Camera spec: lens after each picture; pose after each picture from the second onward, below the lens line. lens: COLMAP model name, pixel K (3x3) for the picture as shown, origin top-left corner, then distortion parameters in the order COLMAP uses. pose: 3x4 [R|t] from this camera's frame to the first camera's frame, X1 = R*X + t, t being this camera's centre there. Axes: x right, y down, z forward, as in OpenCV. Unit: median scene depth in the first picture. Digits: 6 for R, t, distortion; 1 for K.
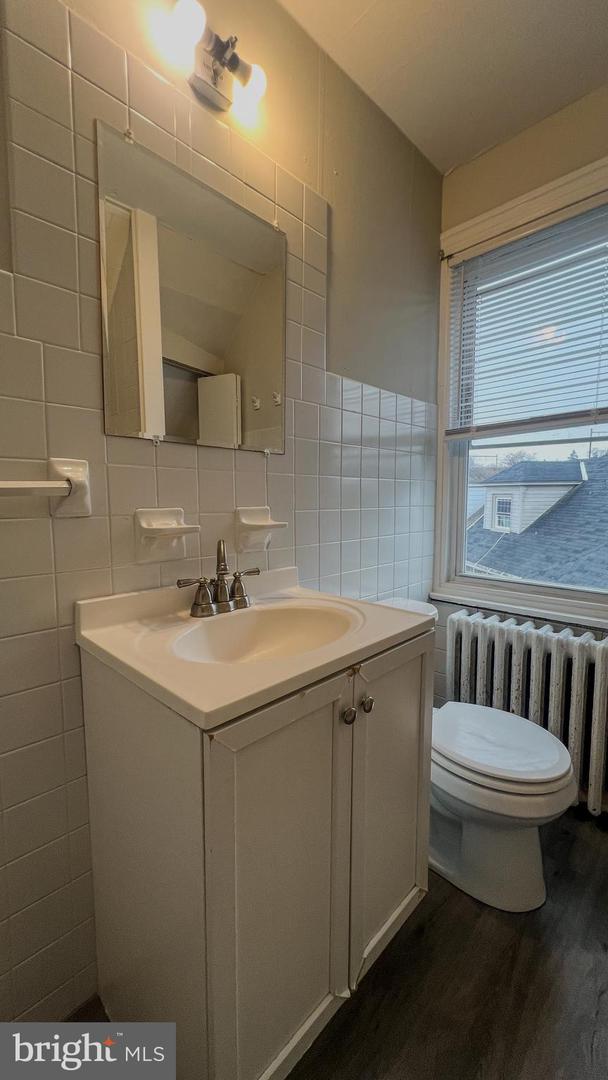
lens RADIAL K [[424.5, 0, 304.0], [0, 424.5, 540.0], [0, 0, 1]] dist [0.000868, 0.000060]
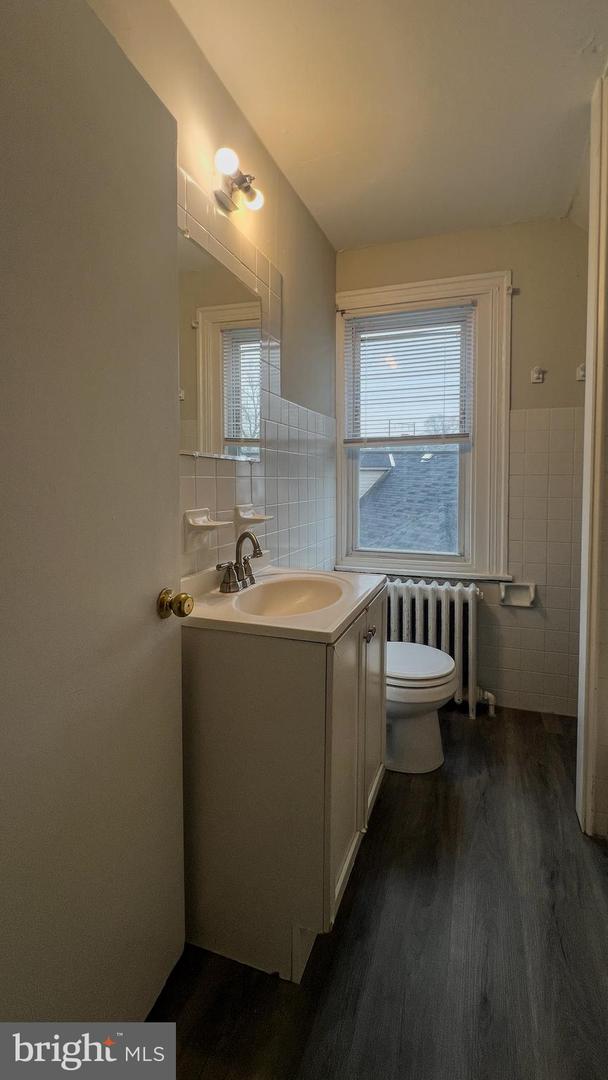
lens RADIAL K [[473.2, 0, 306.5], [0, 473.2, 493.5], [0, 0, 1]] dist [-0.000321, 0.000371]
pose [[0.901697, -0.011893, 0.432205, -0.504394], [0.038212, 0.997902, -0.052260, -0.026206], [-0.430677, 0.063638, 0.900260, -0.314062]]
